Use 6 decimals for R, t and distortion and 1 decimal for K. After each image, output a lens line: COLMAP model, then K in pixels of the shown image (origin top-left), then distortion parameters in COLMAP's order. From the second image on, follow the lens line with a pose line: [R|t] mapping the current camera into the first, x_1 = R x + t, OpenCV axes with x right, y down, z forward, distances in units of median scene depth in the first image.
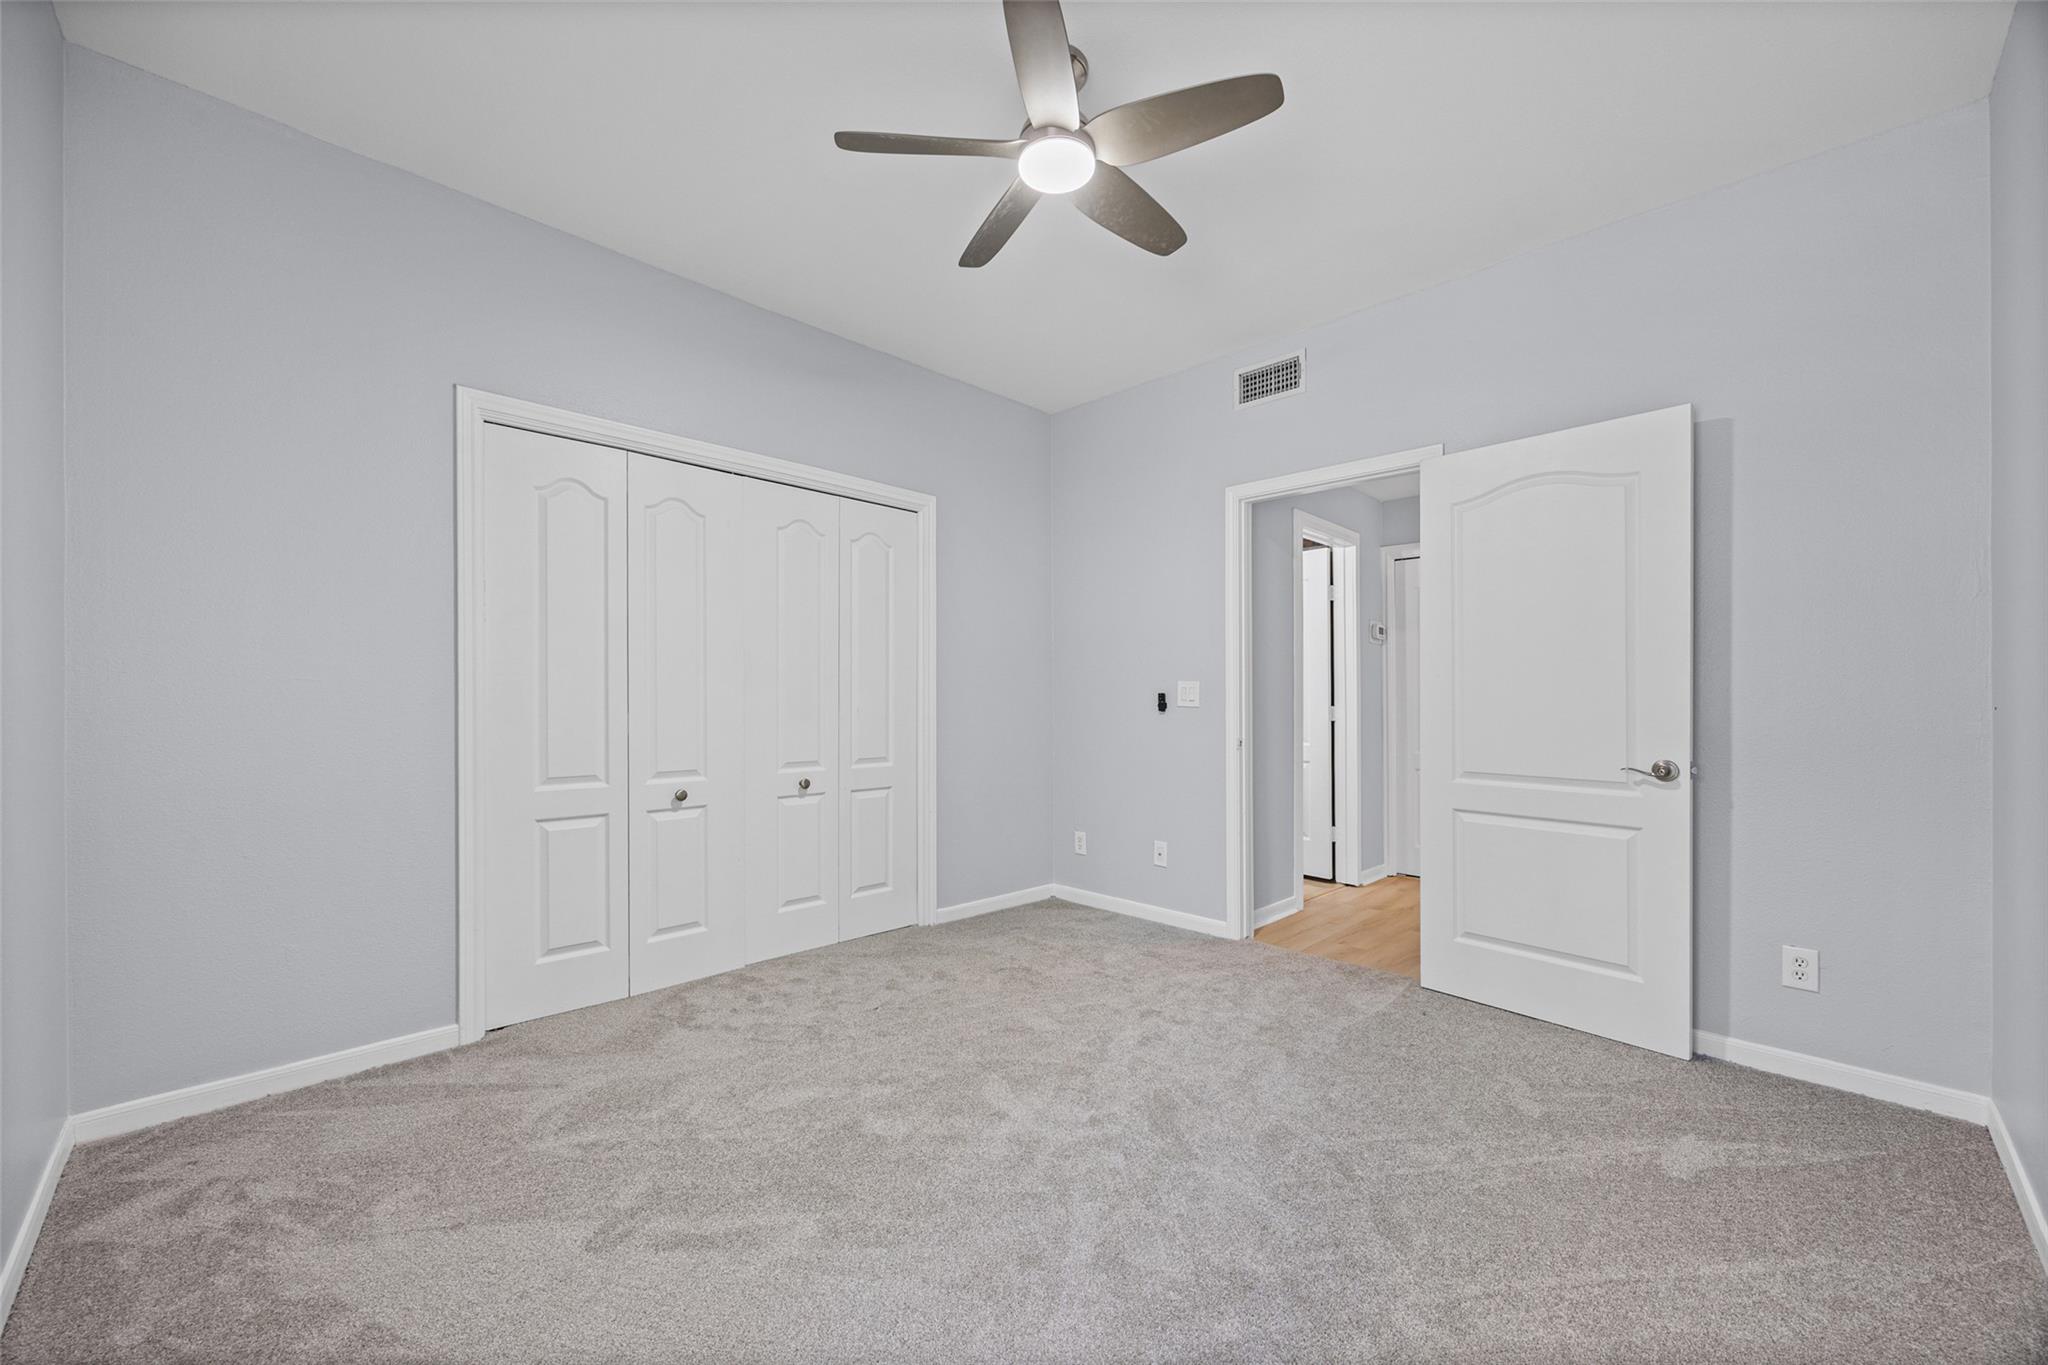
lens RADIAL K [[791.0, 0, 1019.2], [0, 791.0, 699.3], [0, 0, 1]] dist [0.000252, -0.000070]
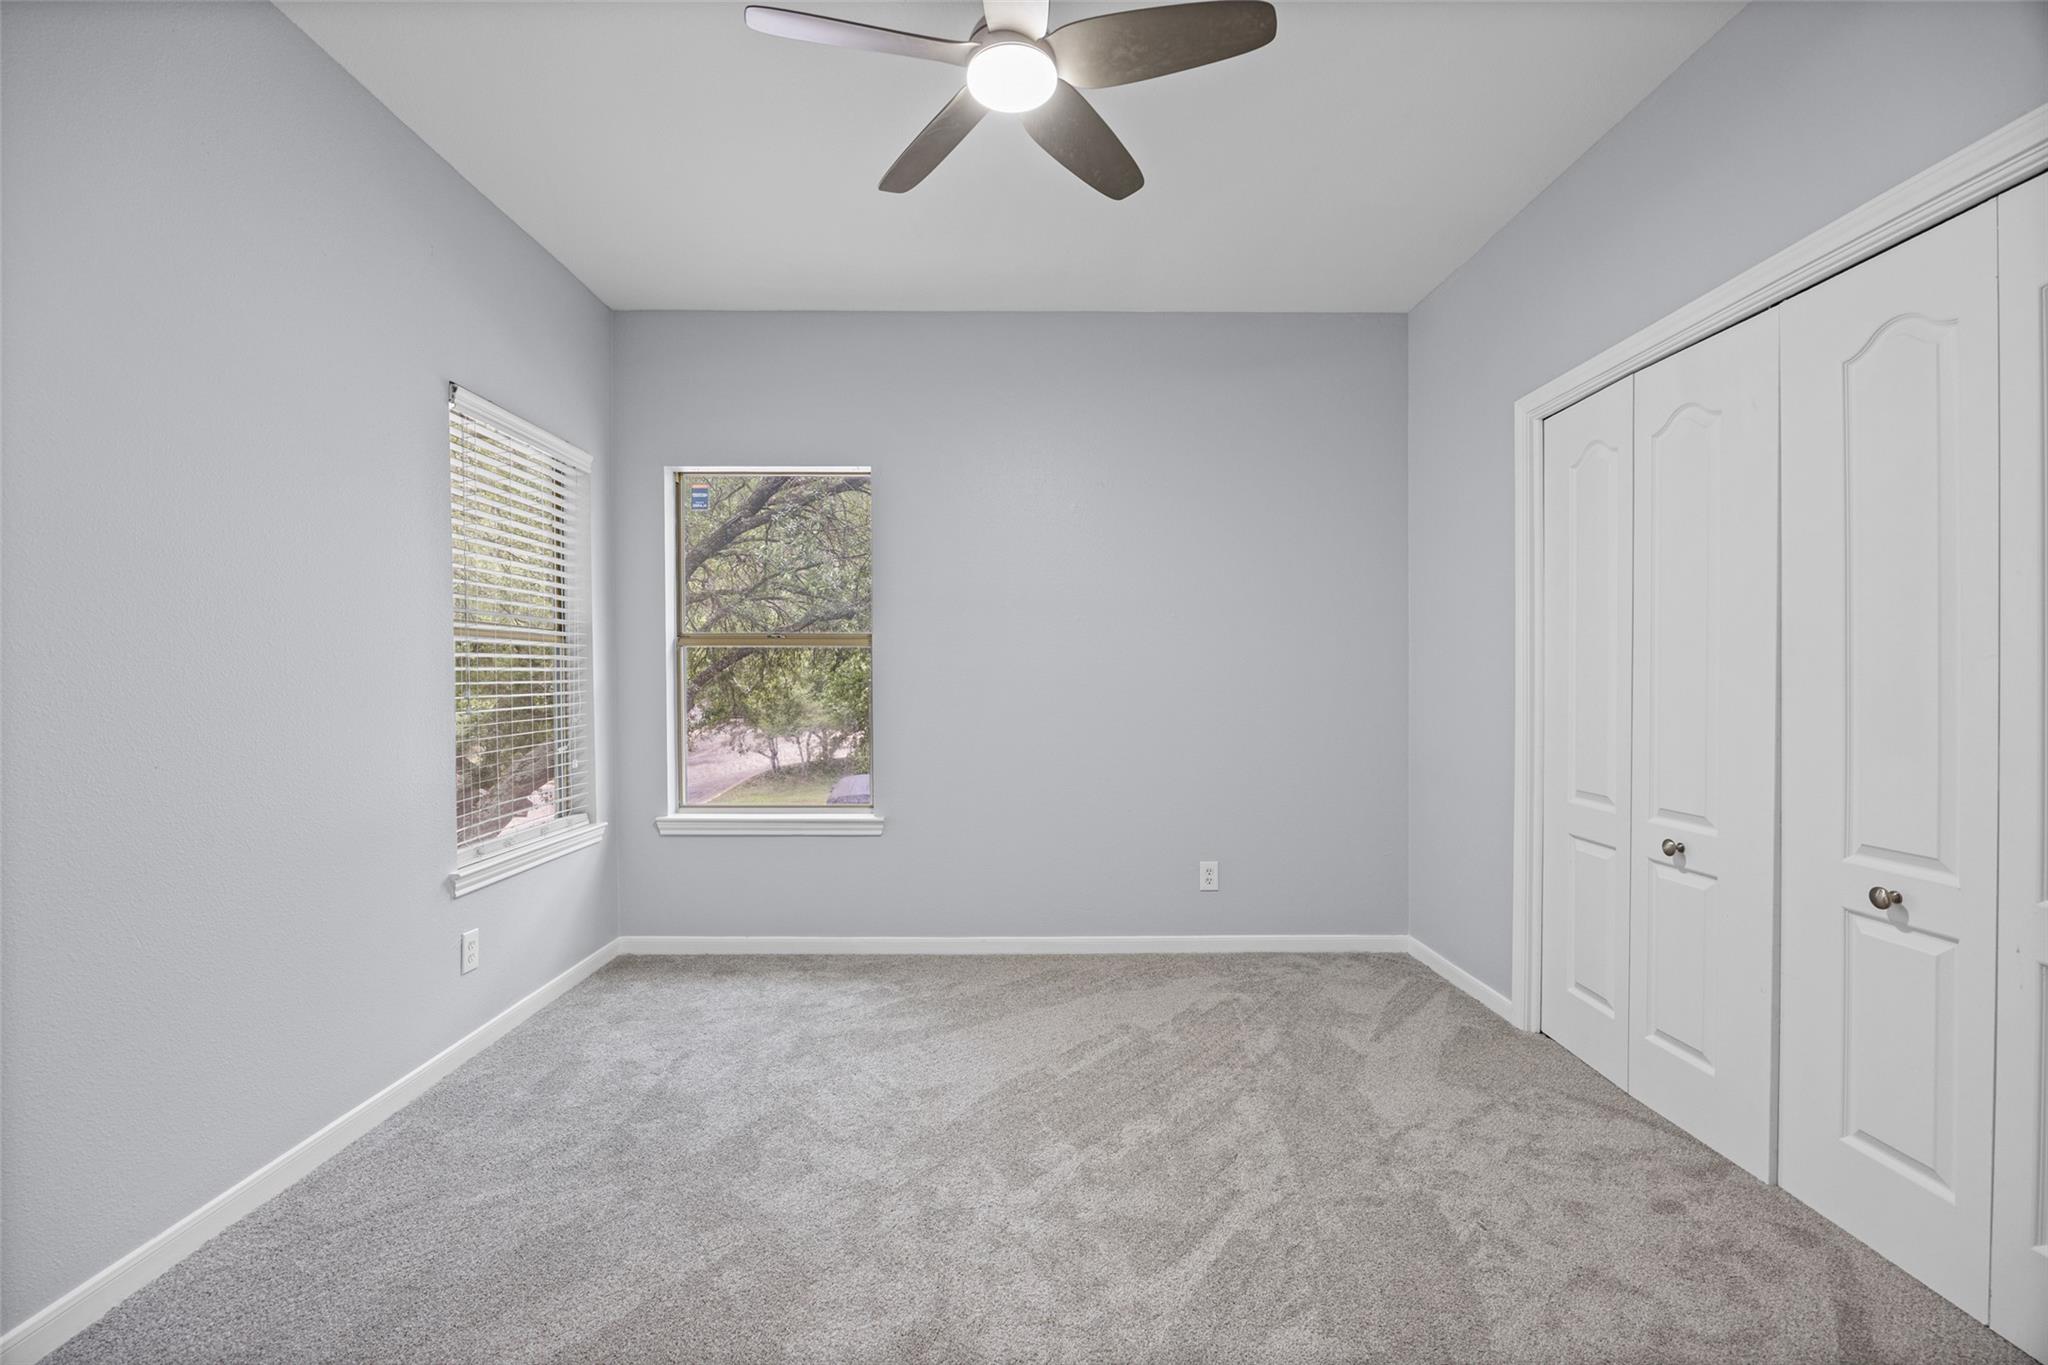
lens RADIAL K [[926.8, 0, 1025.4], [0, 926.8, 683.9], [0, 0, 1]] dist [-0.000460, -0.000031]
pose [[-0.703454, 0.014018, -0.710602, 0.544969], [0.008787, 0.999901, 0.011027, -0.033246], [0.710686, 0.001513, -0.703507, 1.211227]]
